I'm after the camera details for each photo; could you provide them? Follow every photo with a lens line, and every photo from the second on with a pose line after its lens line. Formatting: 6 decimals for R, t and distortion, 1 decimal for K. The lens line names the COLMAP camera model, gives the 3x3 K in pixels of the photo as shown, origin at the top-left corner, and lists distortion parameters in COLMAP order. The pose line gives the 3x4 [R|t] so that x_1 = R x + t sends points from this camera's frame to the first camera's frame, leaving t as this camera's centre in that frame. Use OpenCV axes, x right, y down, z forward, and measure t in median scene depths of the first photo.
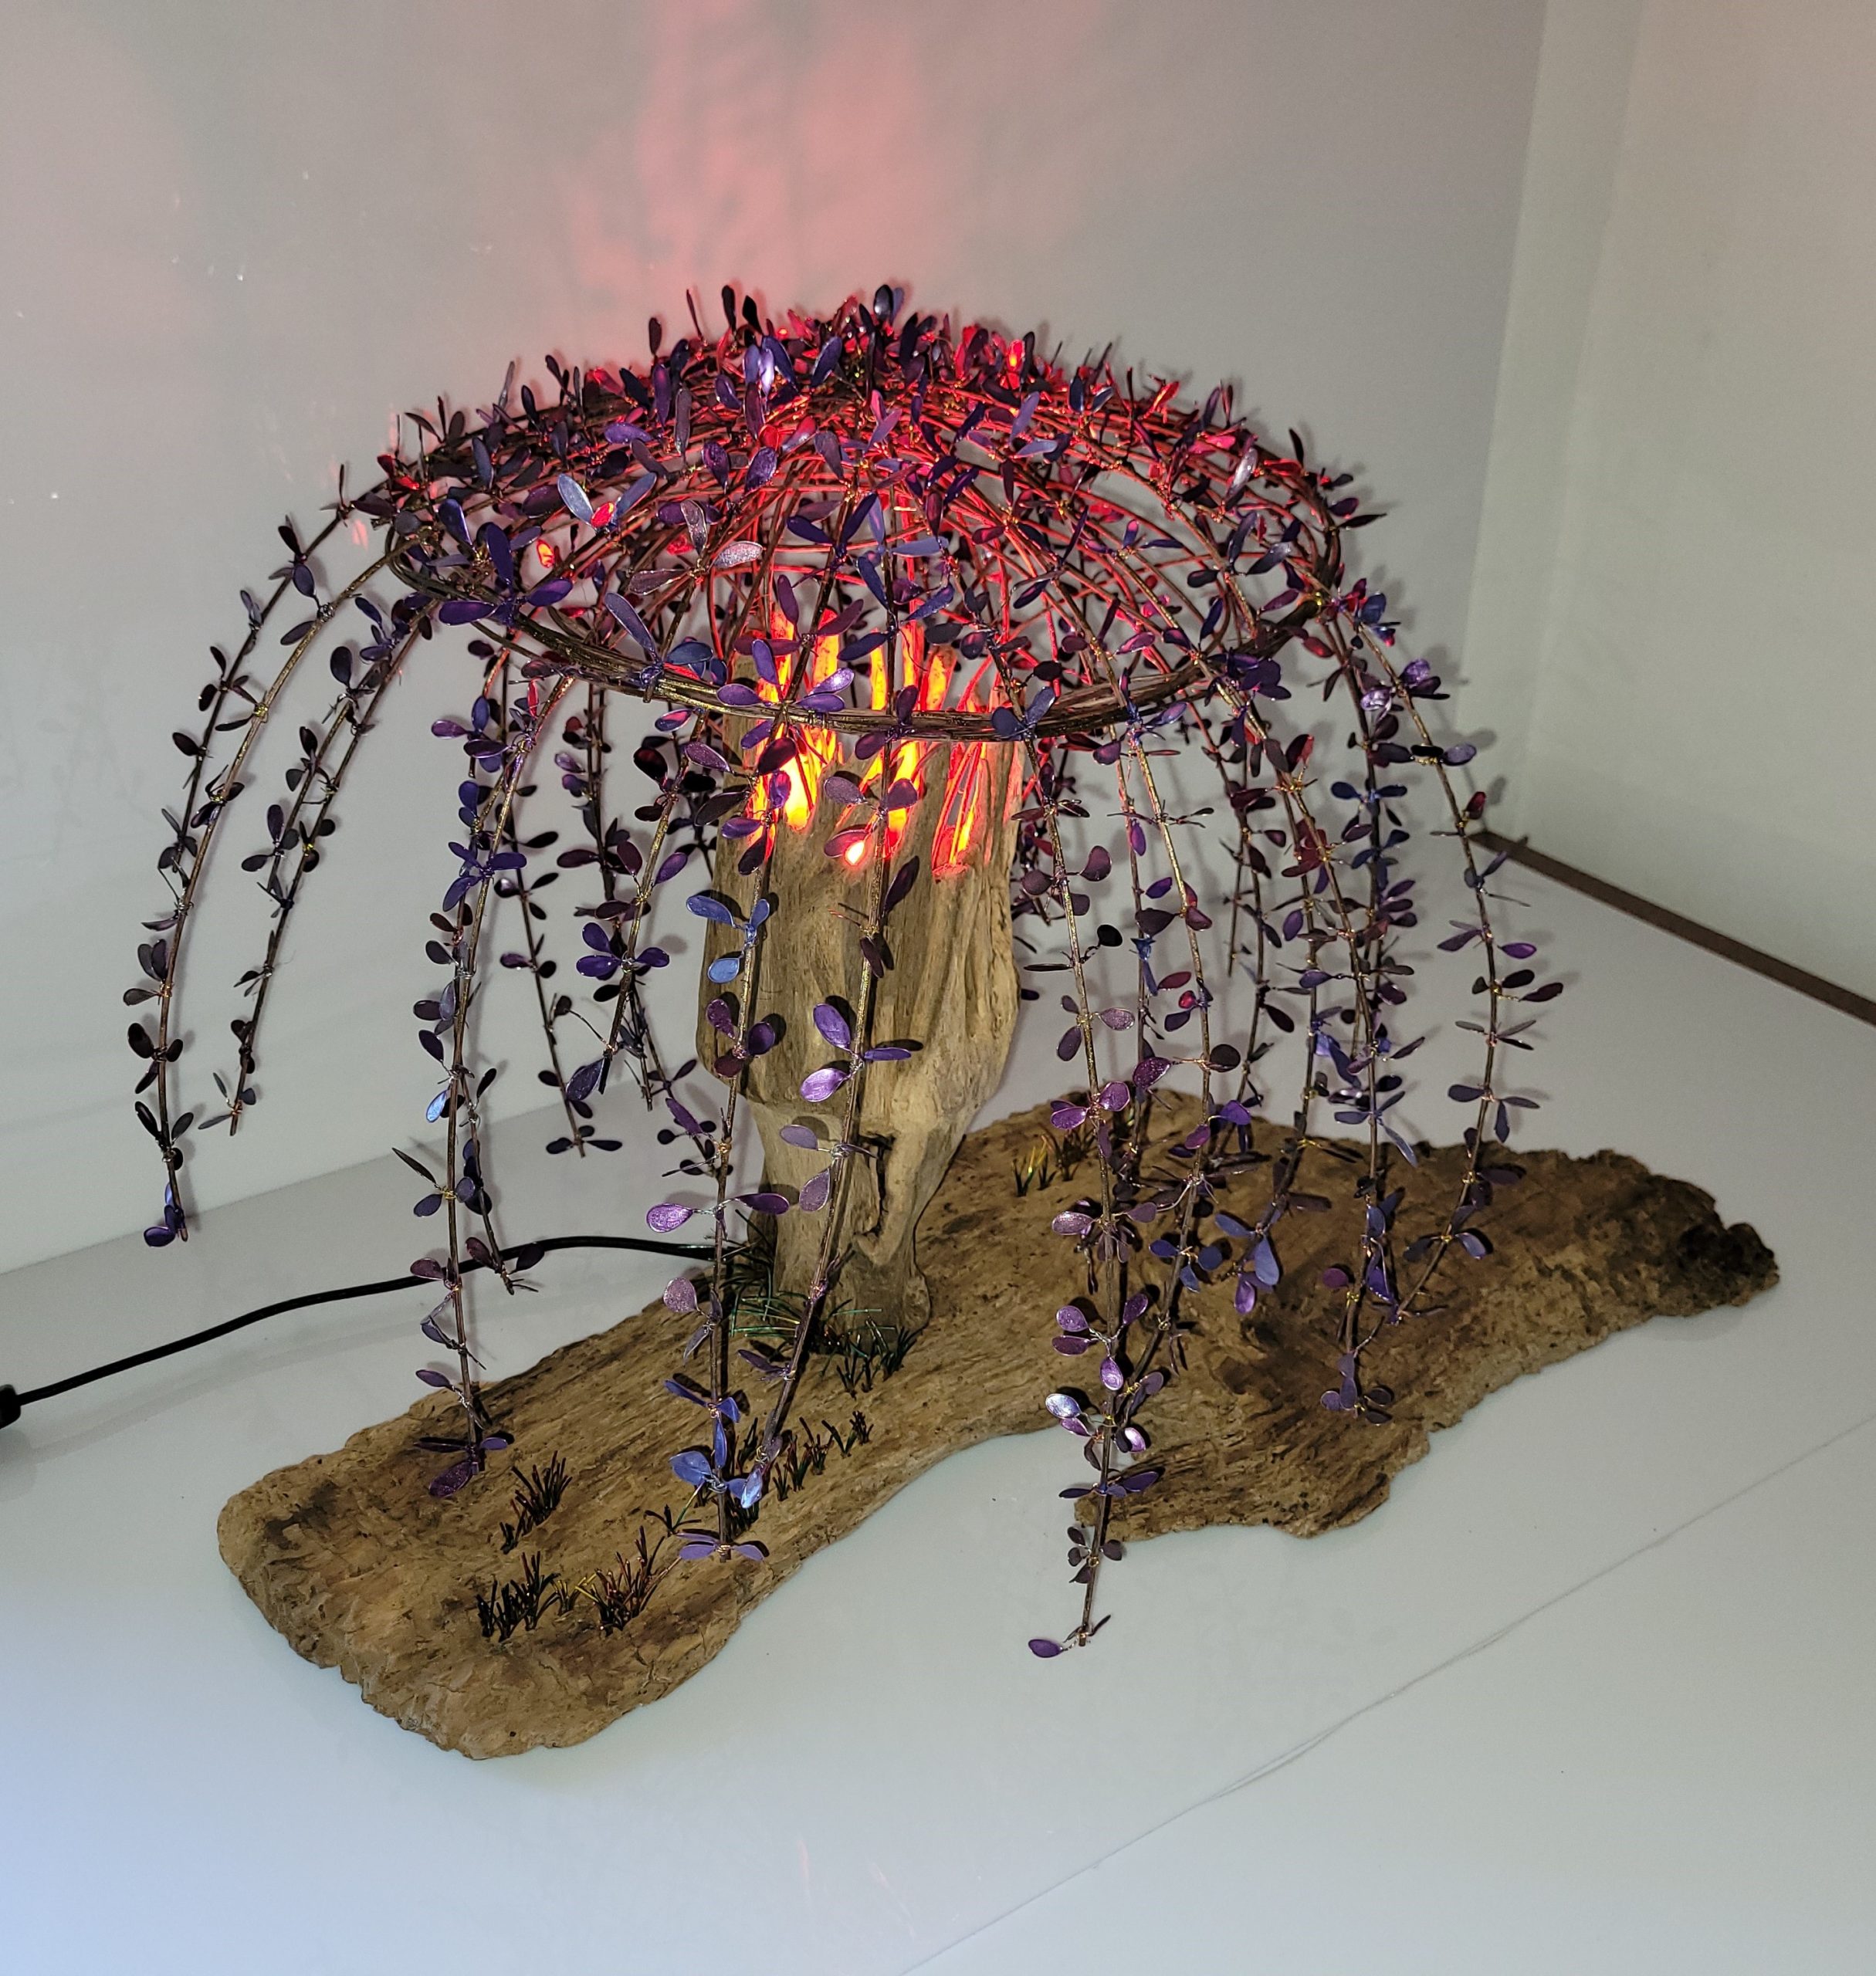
lens RADIAL K [[1982.3, 0, 876.7], [0, 1982.3, 989.1], [0, 0, 1]] dist [0.004156, 0.006694]
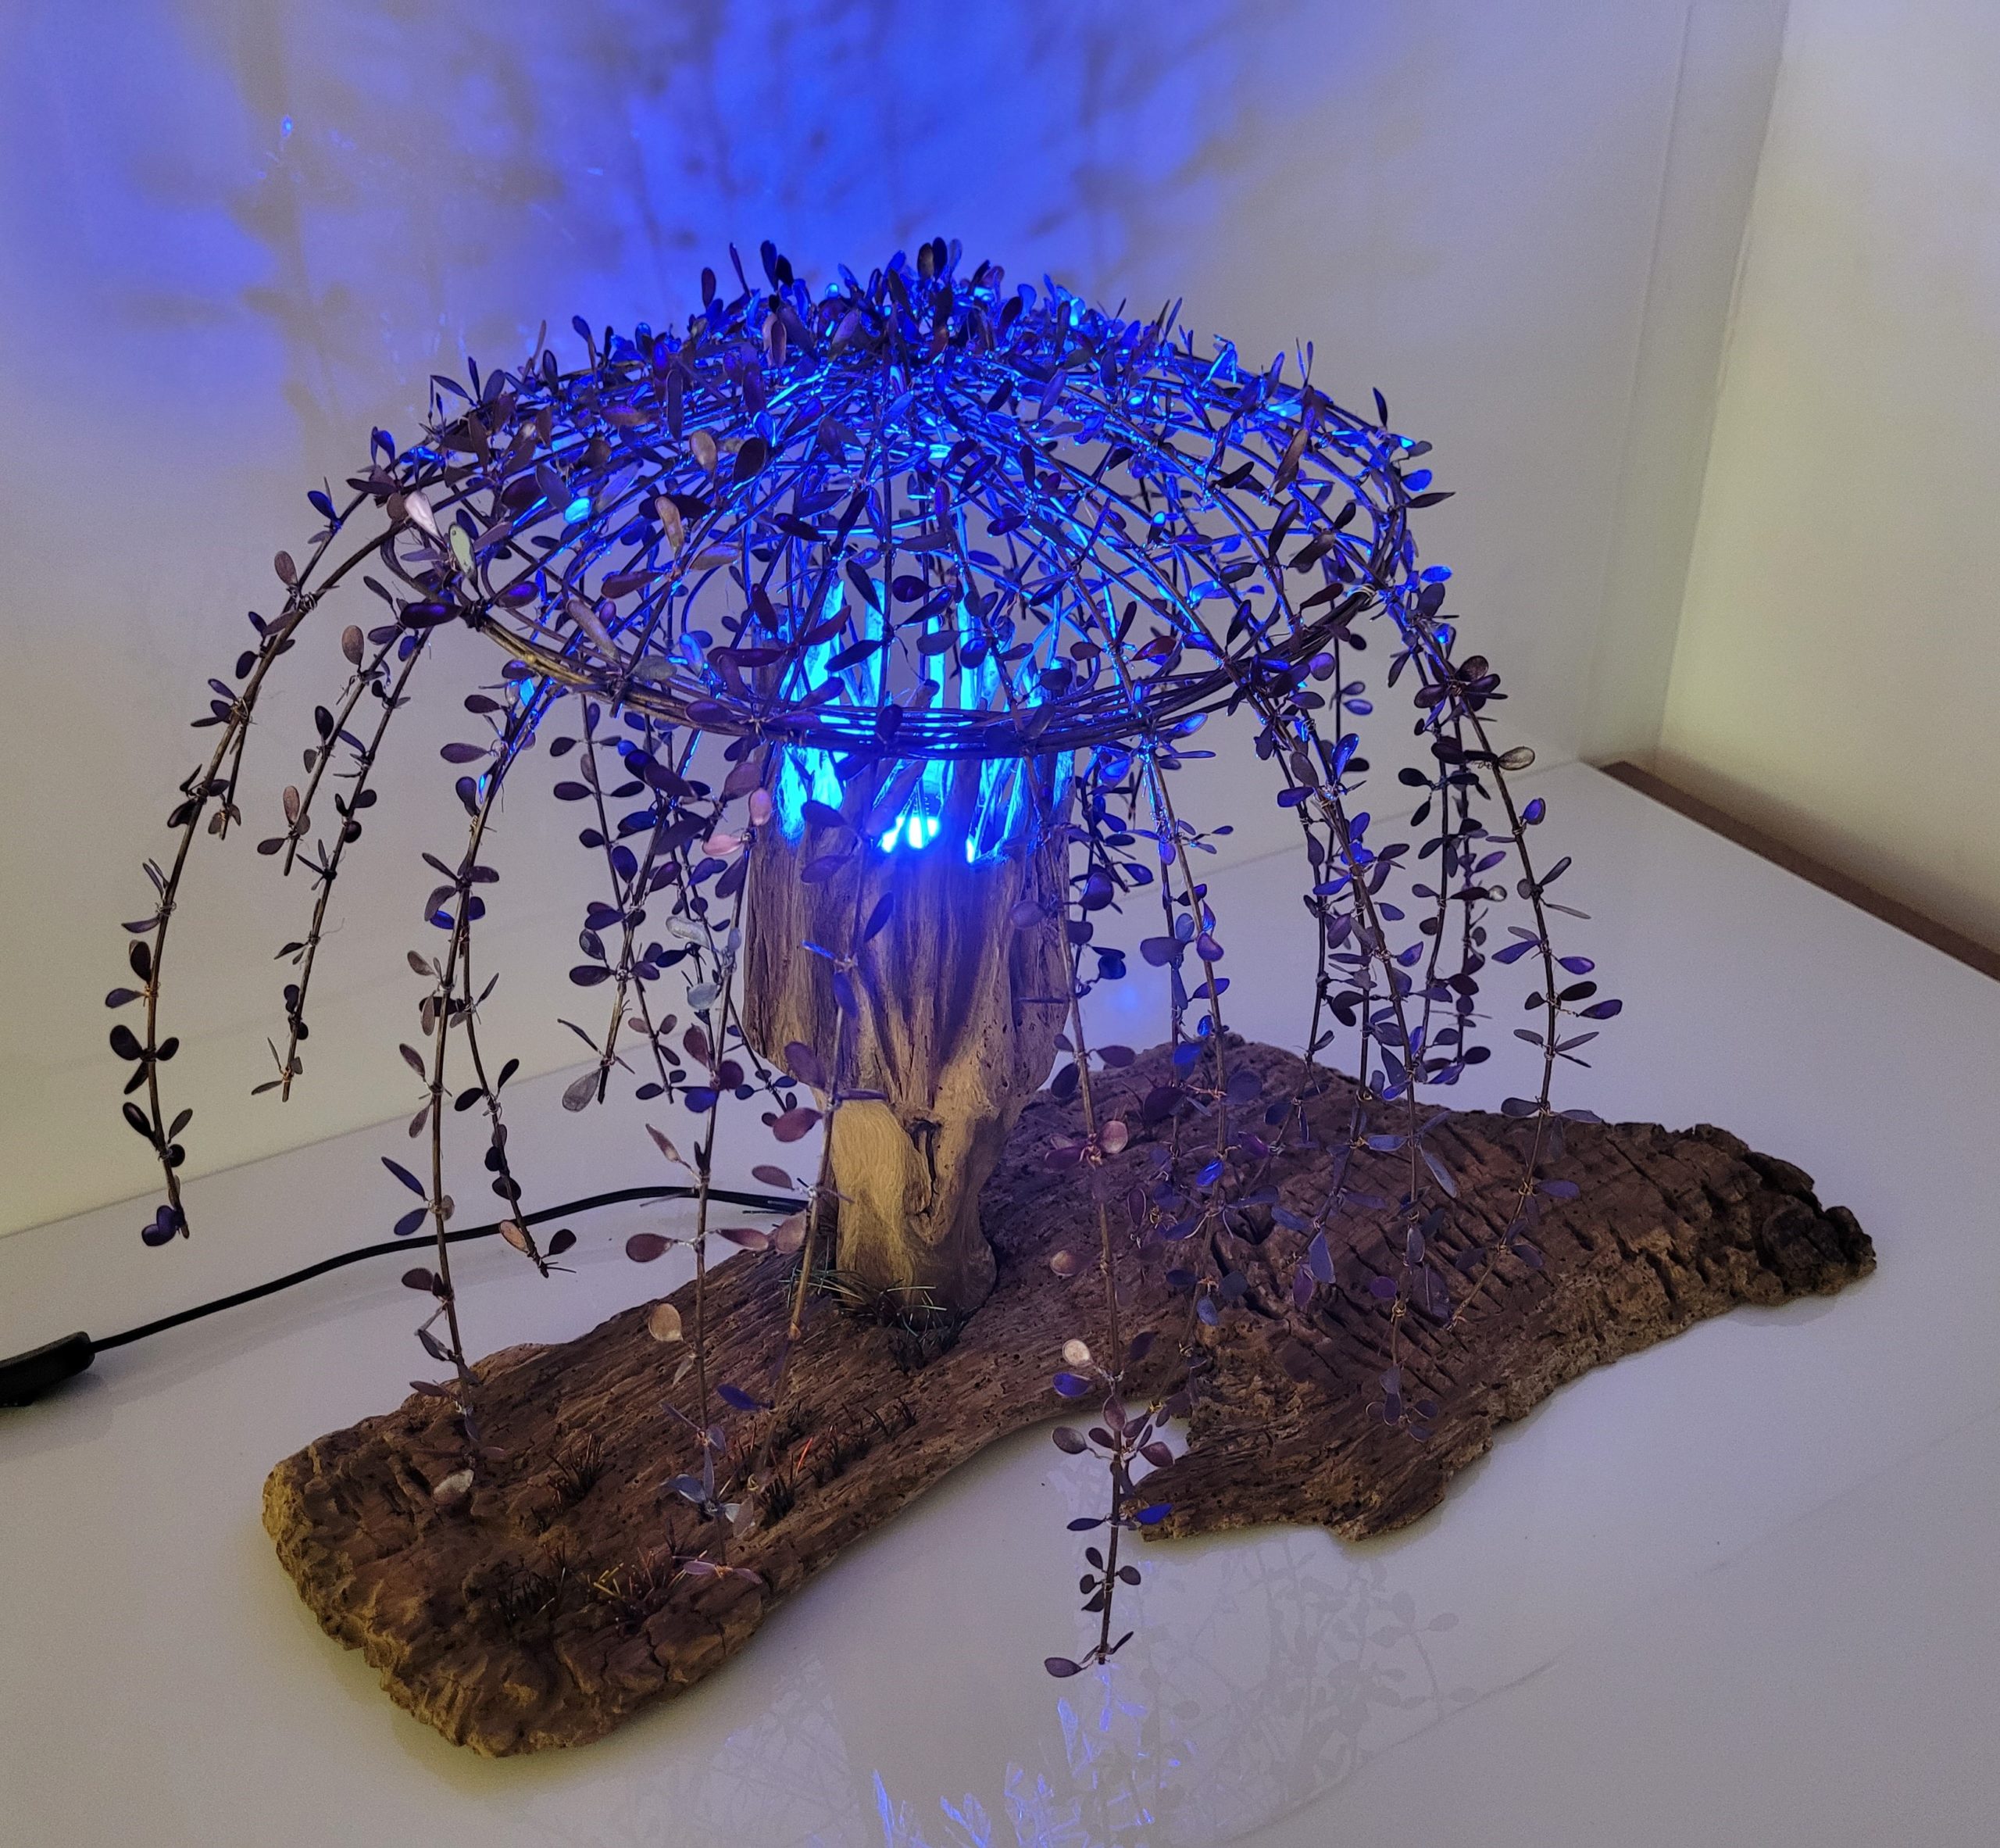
lens RADIAL K [[1851.5, 0, 1013.5], [0, 1851.5, 929.3], [0, 0, 1]] dist [0.012148, -0.001429]
pose [[0.998627, 0.019592, -0.048574, 0.089231], [-0.017150, 0.998592, 0.050198, -0.069134], [0.049489, -0.049296, 0.997557, 0.096664]]
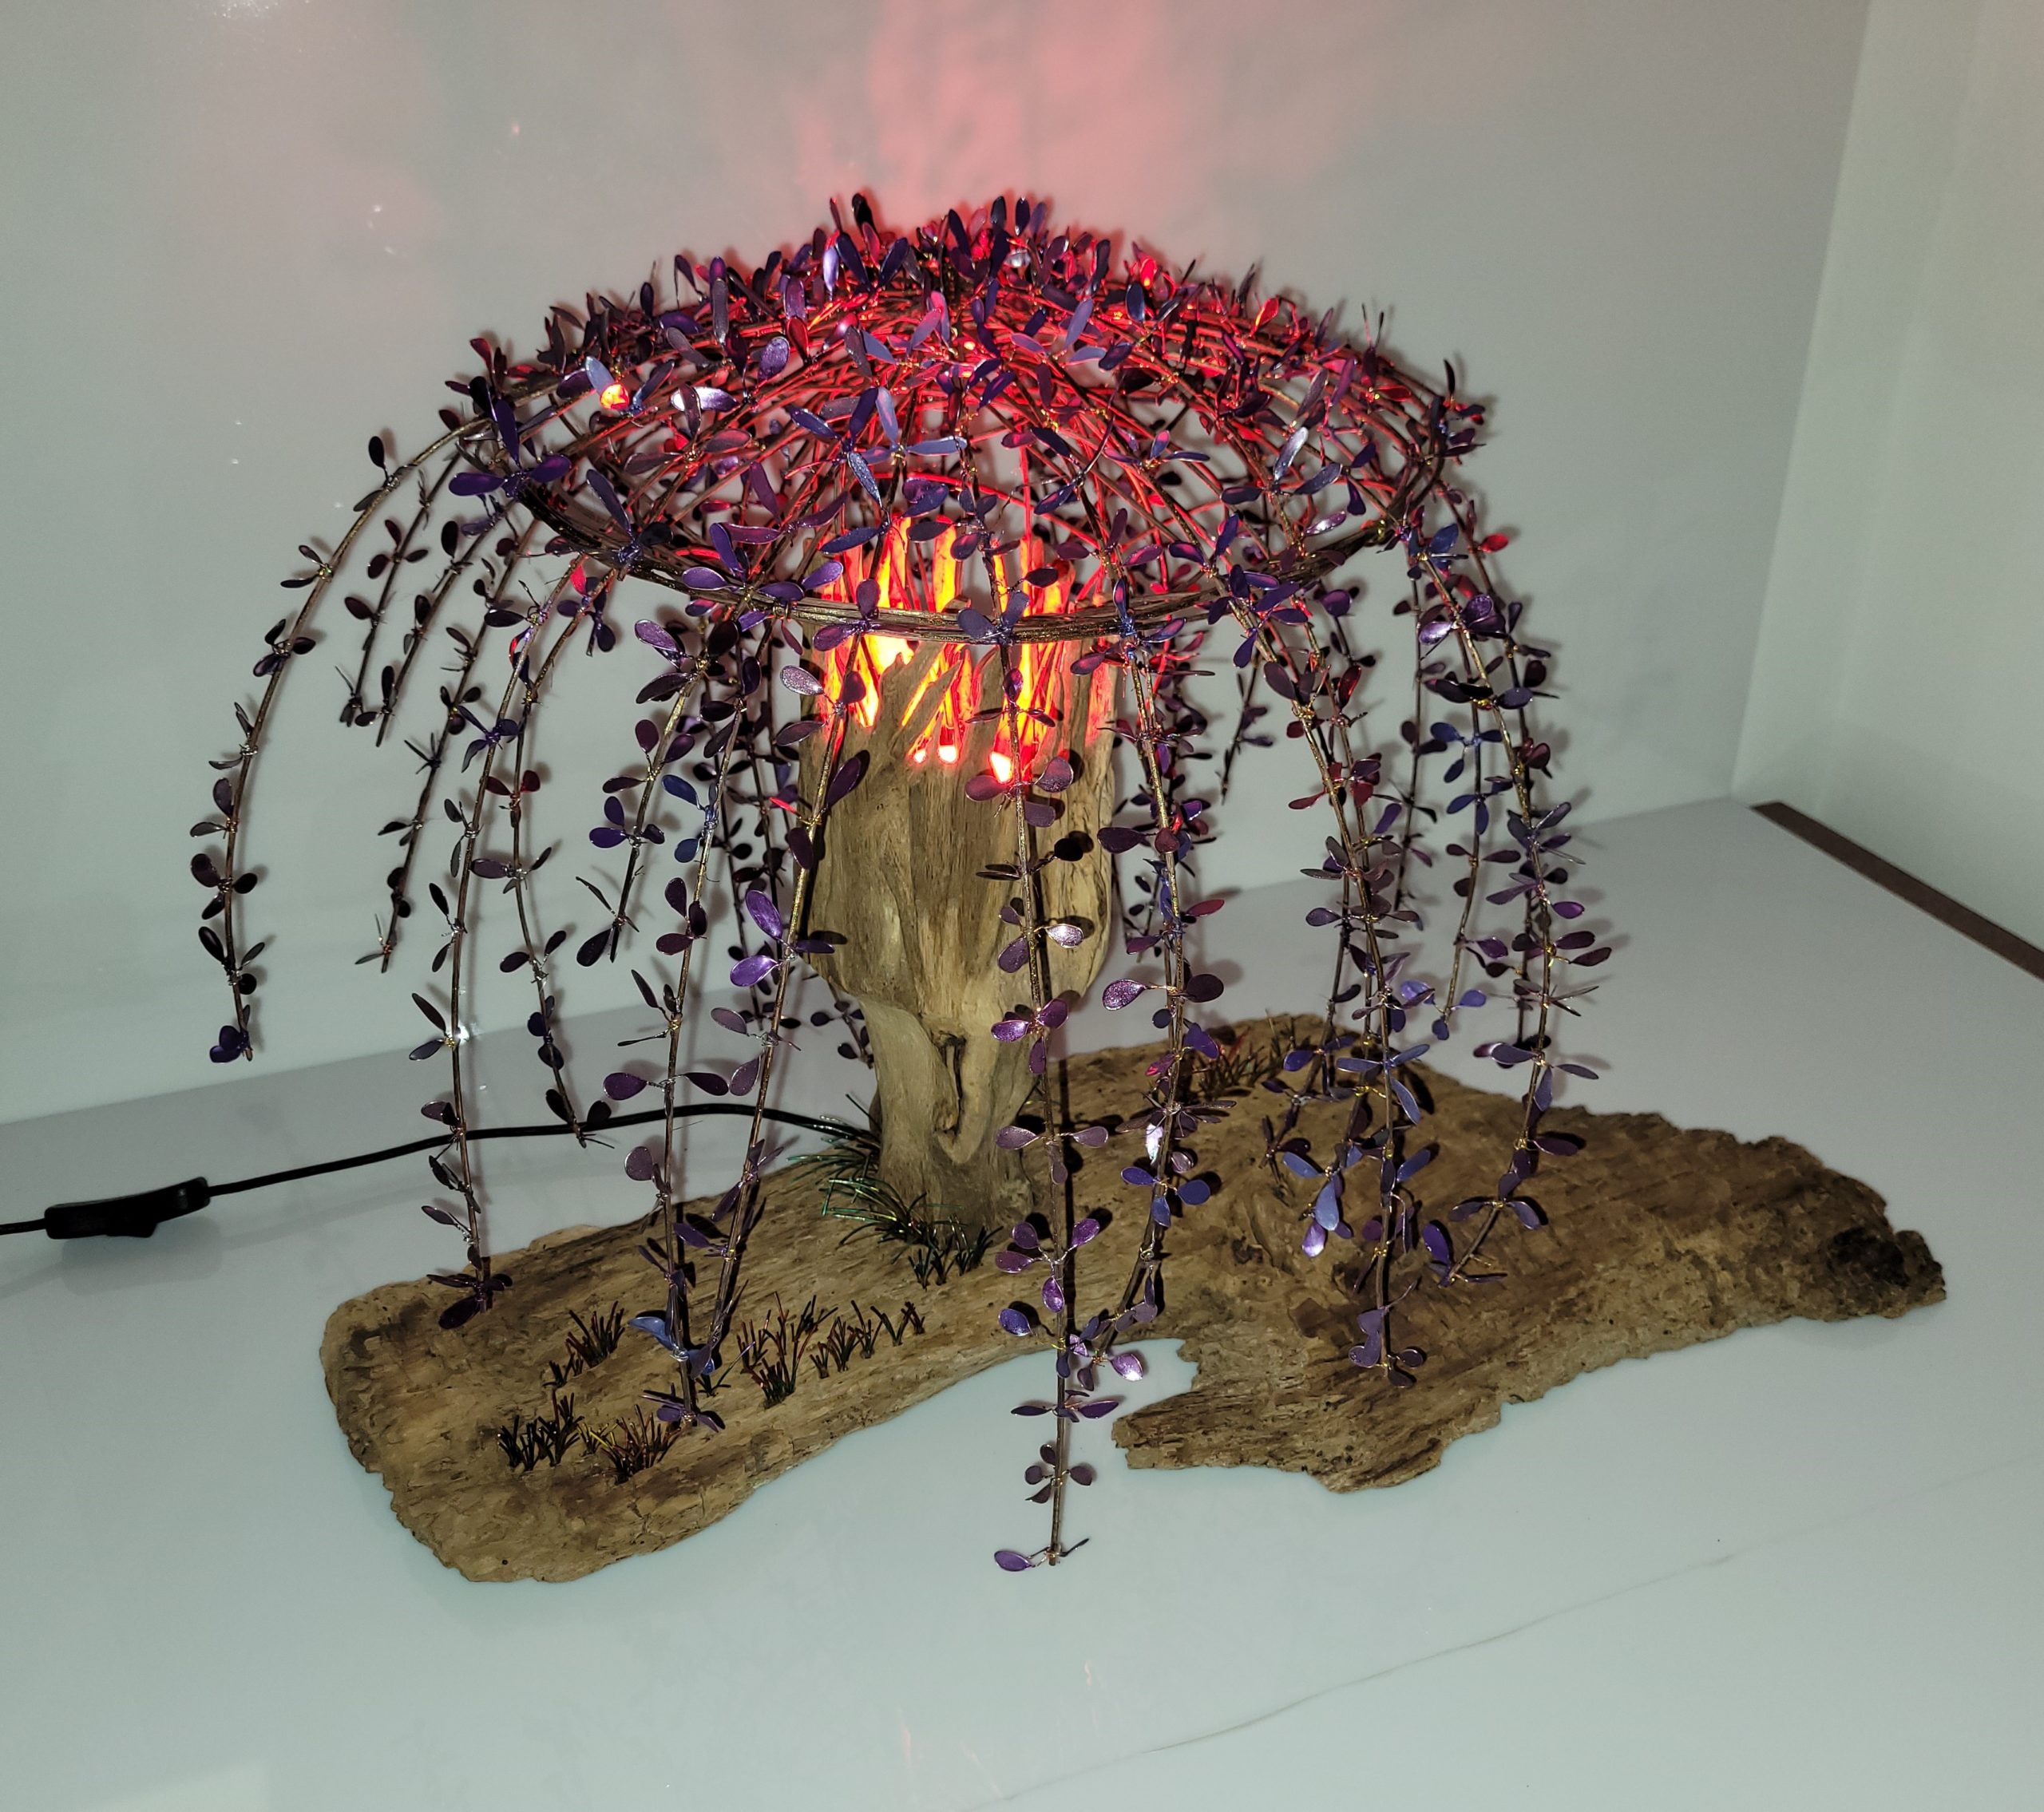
lens RADIAL K [[1822.1, 0, 1022.0], [0, 1822.1, 906.0], [0, 0, 1]] dist [0.004850, 0.010794]
pose [[0.978316, 0.093516, -0.184805, 0.207996], [-0.093601, 0.995575, 0.008281, -0.003594], [0.184762, 0.009197, 0.982740, 0.088623]]
